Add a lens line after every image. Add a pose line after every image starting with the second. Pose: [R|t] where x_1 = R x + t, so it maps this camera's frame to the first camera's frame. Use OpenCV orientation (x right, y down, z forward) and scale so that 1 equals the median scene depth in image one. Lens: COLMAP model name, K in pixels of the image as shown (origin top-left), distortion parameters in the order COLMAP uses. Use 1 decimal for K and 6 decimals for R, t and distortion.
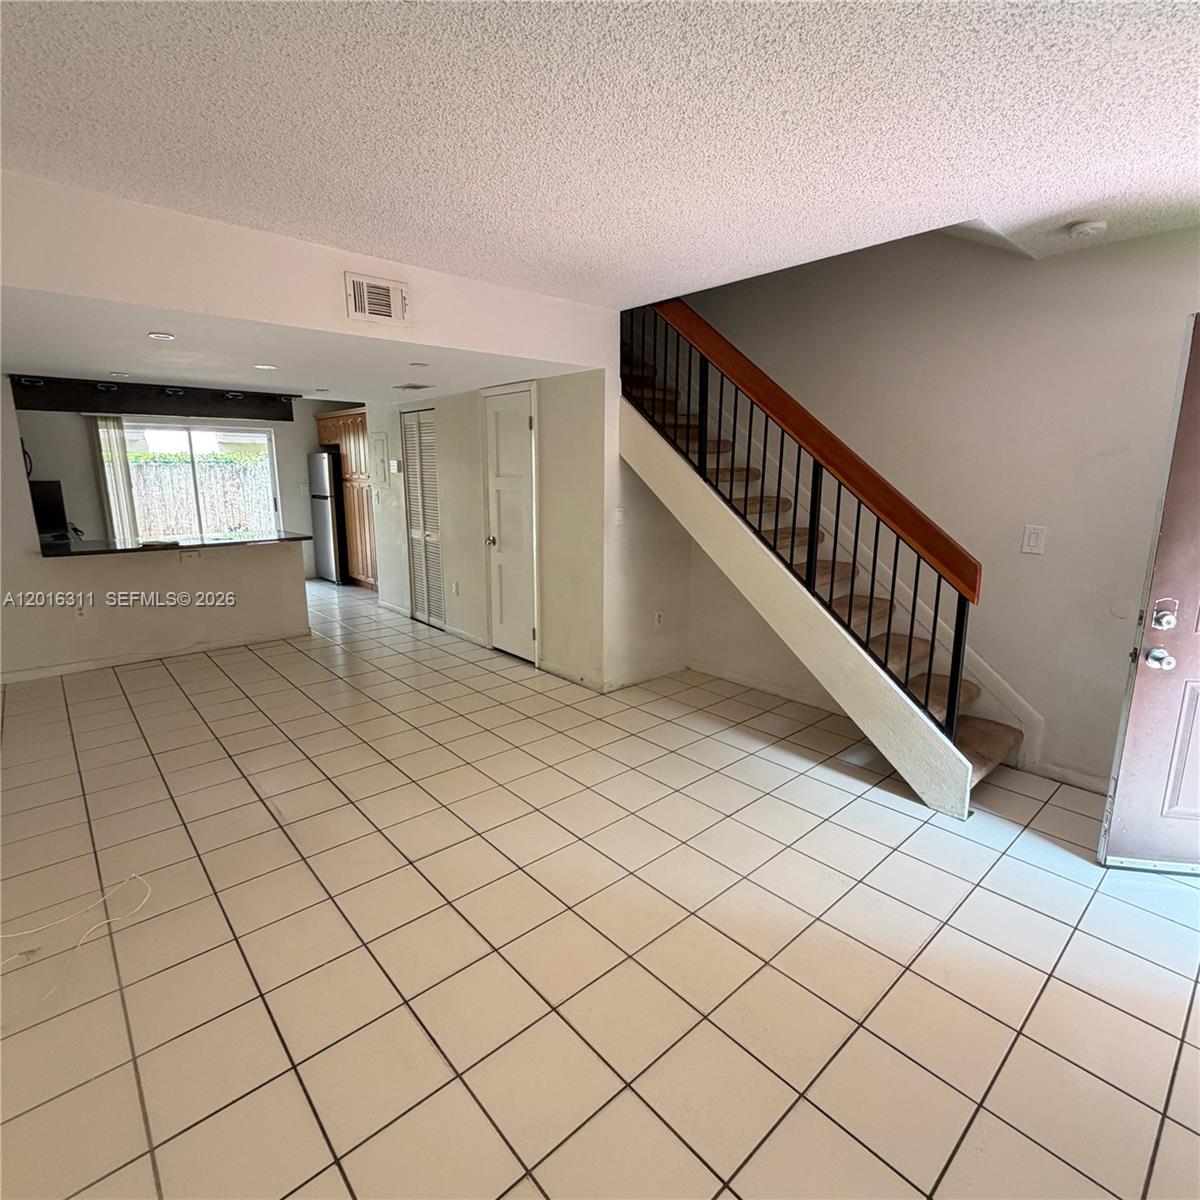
lens RADIAL K [[635.1, 0, 600.8], [0, 635.1, 600.2], [0, 0, 1]] dist [0.001394, -0.002404]
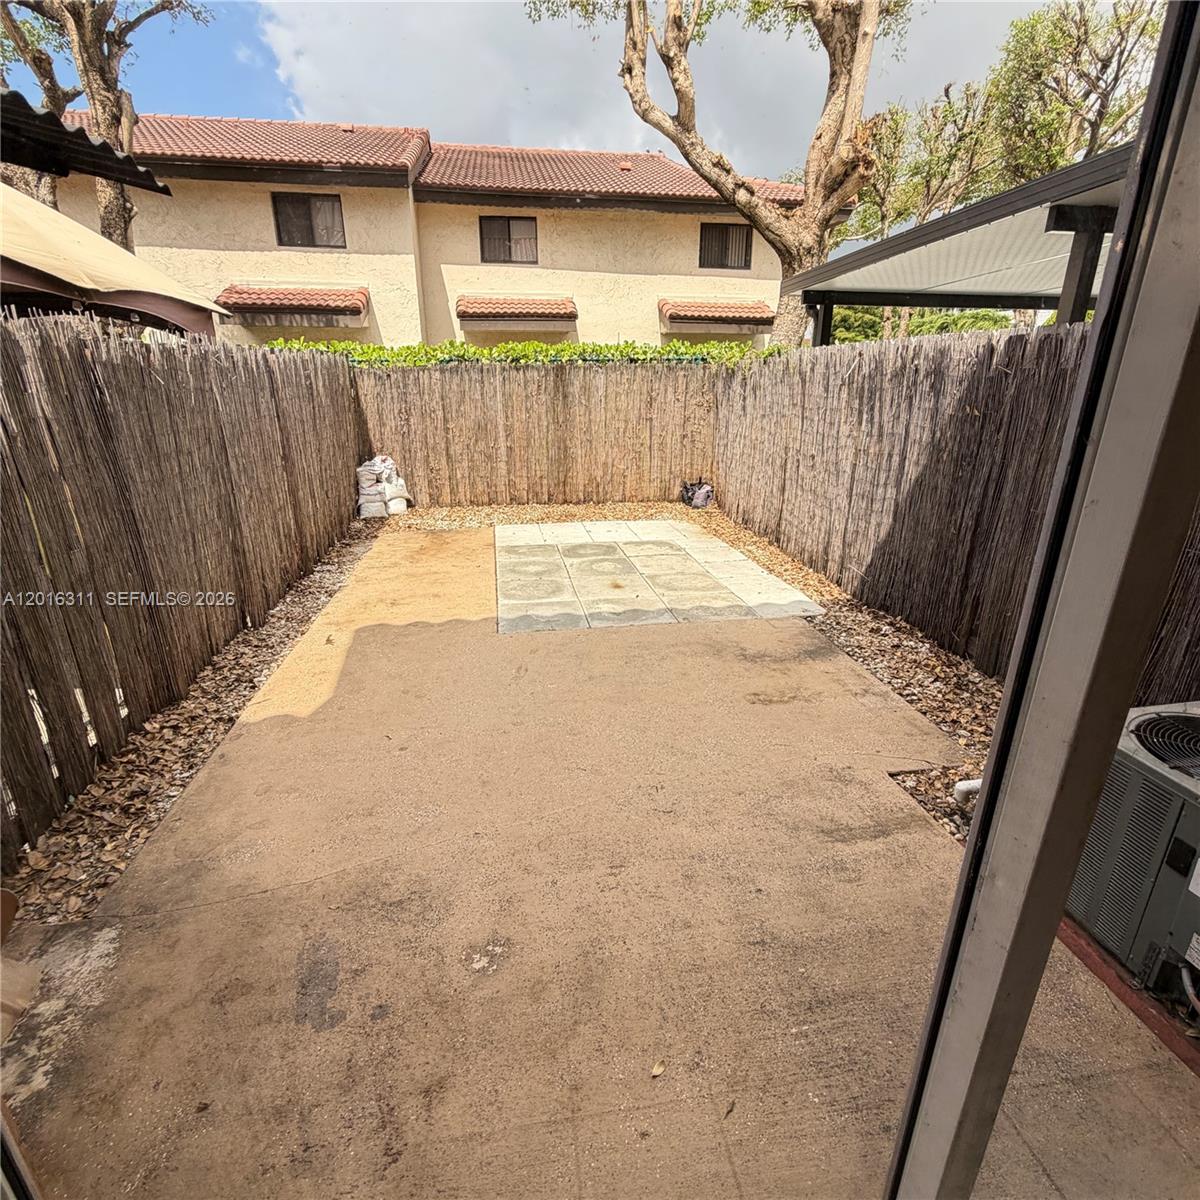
lens RADIAL K [[635.1, 0, 604.6], [0, 635.1, 600.0], [0, 0, 1]] dist [0.001394, -0.002404]
pose [[0.838997, 0.181667, -0.512914, -0.359616], [-0.110022, 0.979789, 0.167059, -0.105937], [0.532896, -0.083730, 0.842028, 0.517974]]
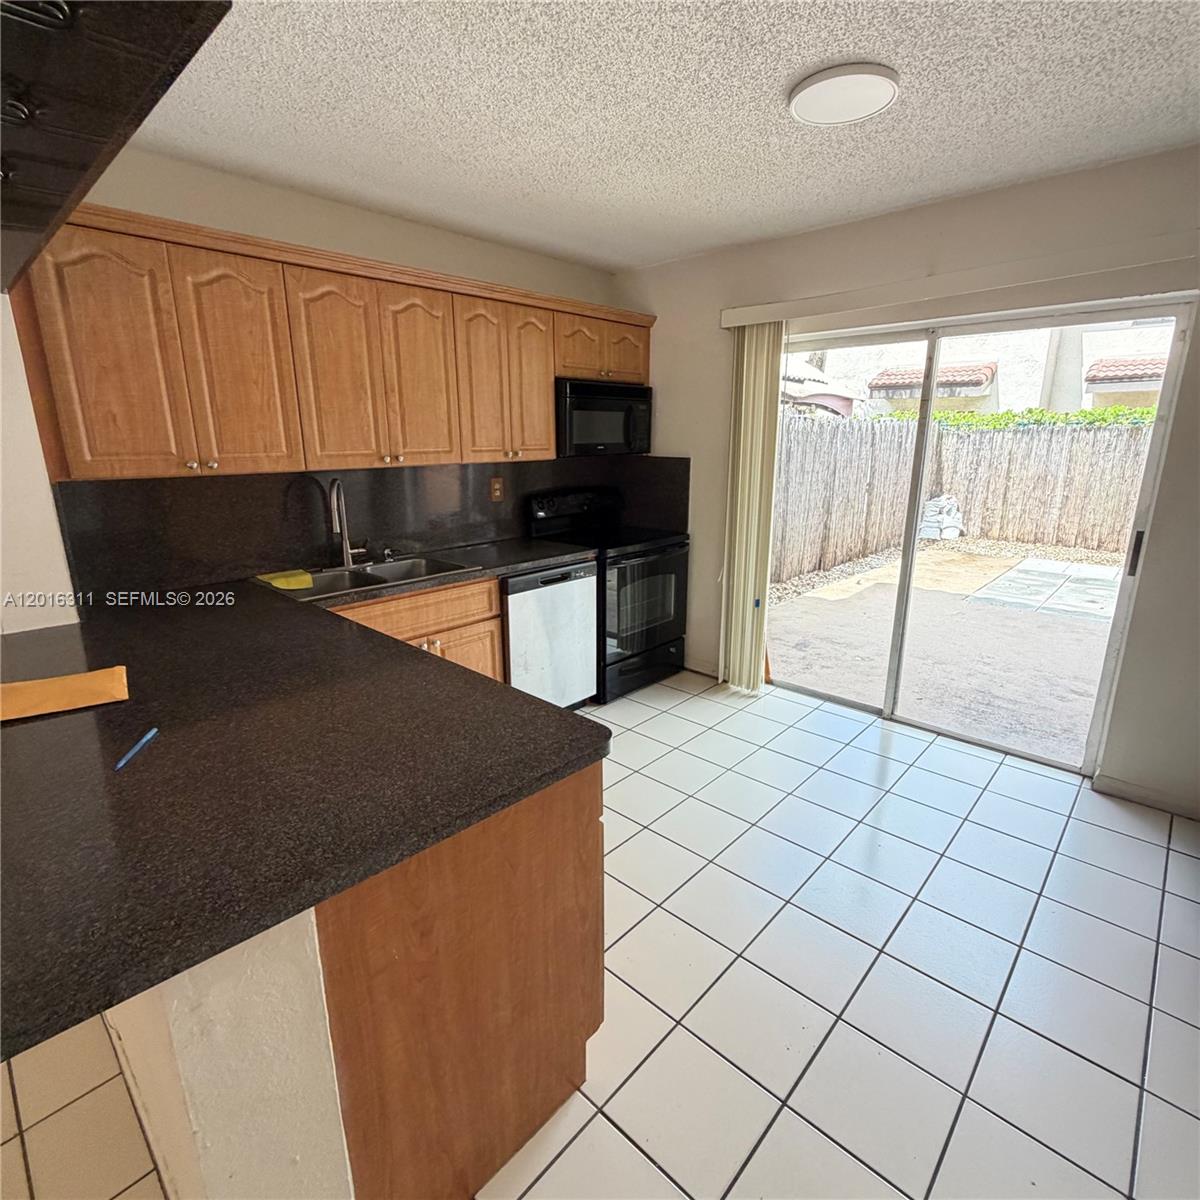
lens RADIAL K [[635.1, 0, 602.9], [0, 635.1, 600.9], [0, 0, 1]] dist [0.001394, -0.002404]
pose [[0.088473, 0.251020, -0.963930, -0.137175], [-0.199836, 0.952523, 0.229707, -0.088146], [0.975827, 0.172305, 0.134435, 0.428565]]
